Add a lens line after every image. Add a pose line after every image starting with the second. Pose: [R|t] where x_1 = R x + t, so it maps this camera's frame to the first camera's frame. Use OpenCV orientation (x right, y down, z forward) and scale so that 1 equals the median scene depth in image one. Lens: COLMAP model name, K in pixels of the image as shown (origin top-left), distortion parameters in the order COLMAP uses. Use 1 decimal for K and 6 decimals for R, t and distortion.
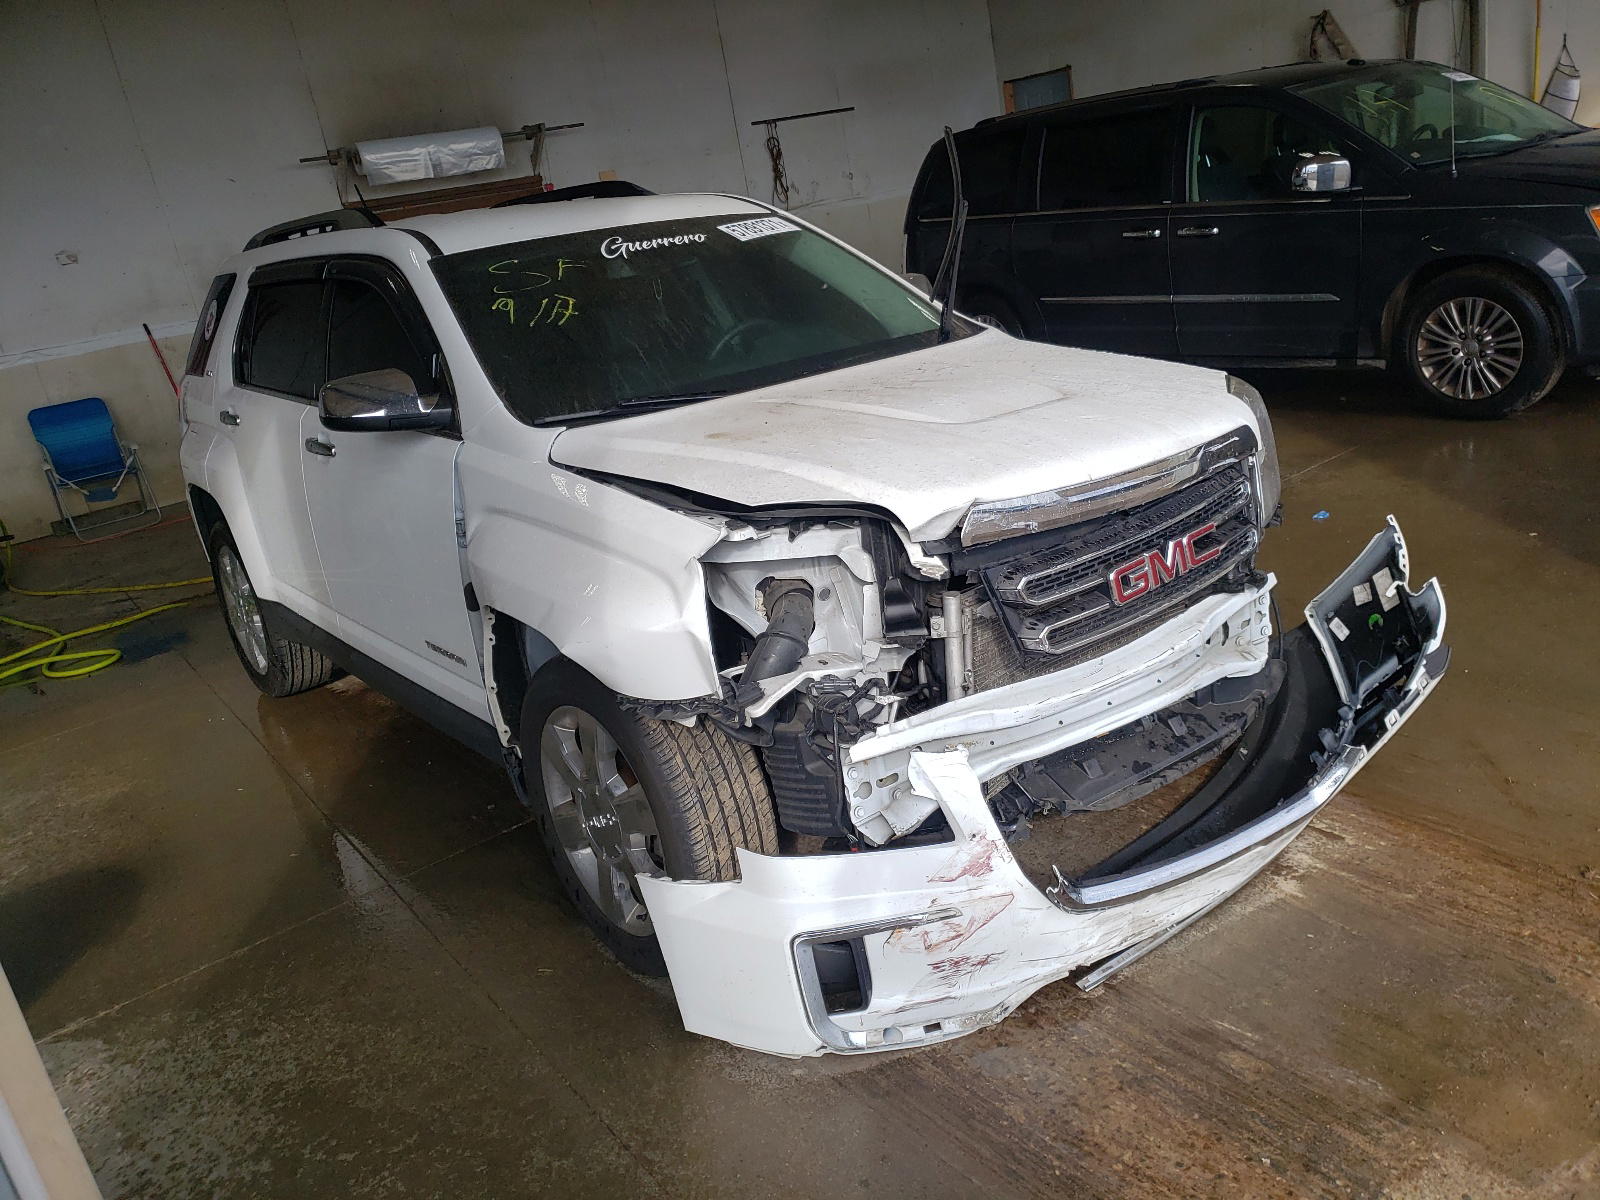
lens RADIAL K [[1214.4, 0, 800.0], [0, 1214.4, 600.0], [0, 0, 1]] dist [0.022403, -0.001775]
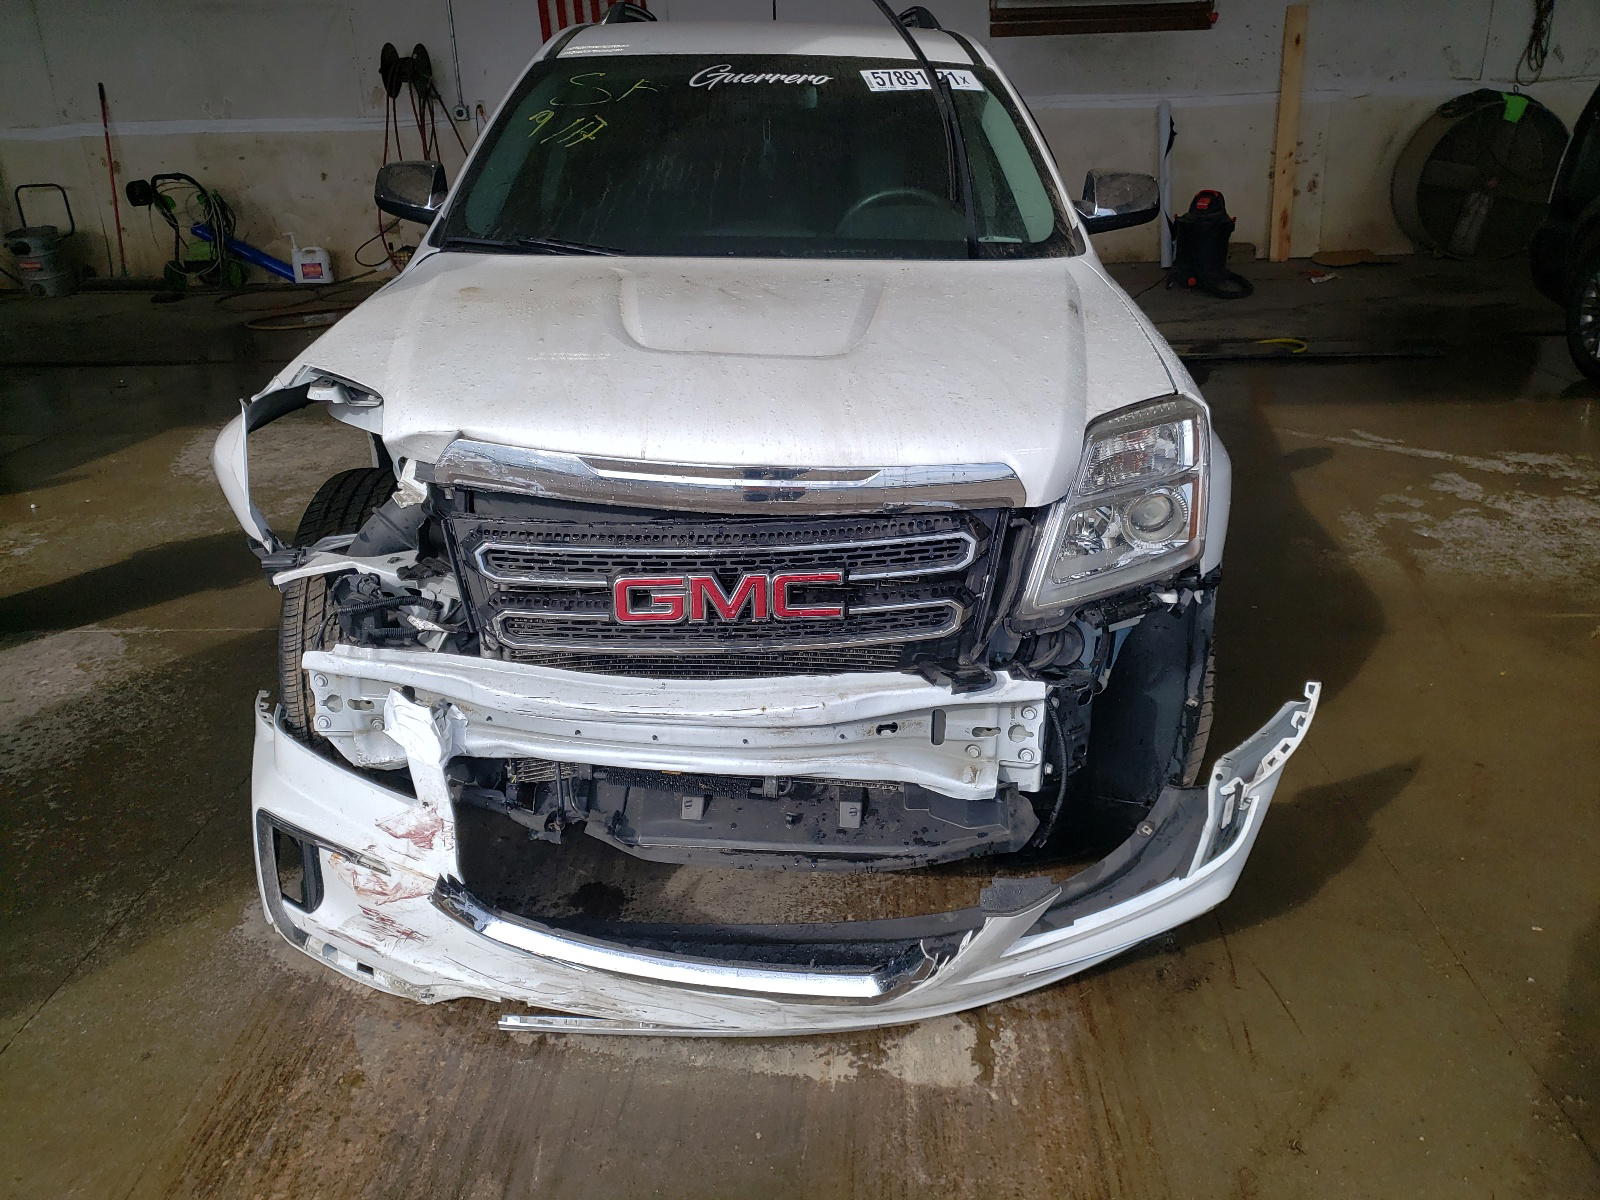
lens RADIAL K [[1185.2, 0, 800.0], [0, 1185.2, 600.0], [0, 0, 1]] dist [-0.001236, 0.054807]
pose [[0.774976, 0.369021, -0.513064, 0.725705], [-0.297335, 0.929259, 0.219249, -0.206640], [0.557677, -0.017361, 0.829877, 0.438249]]
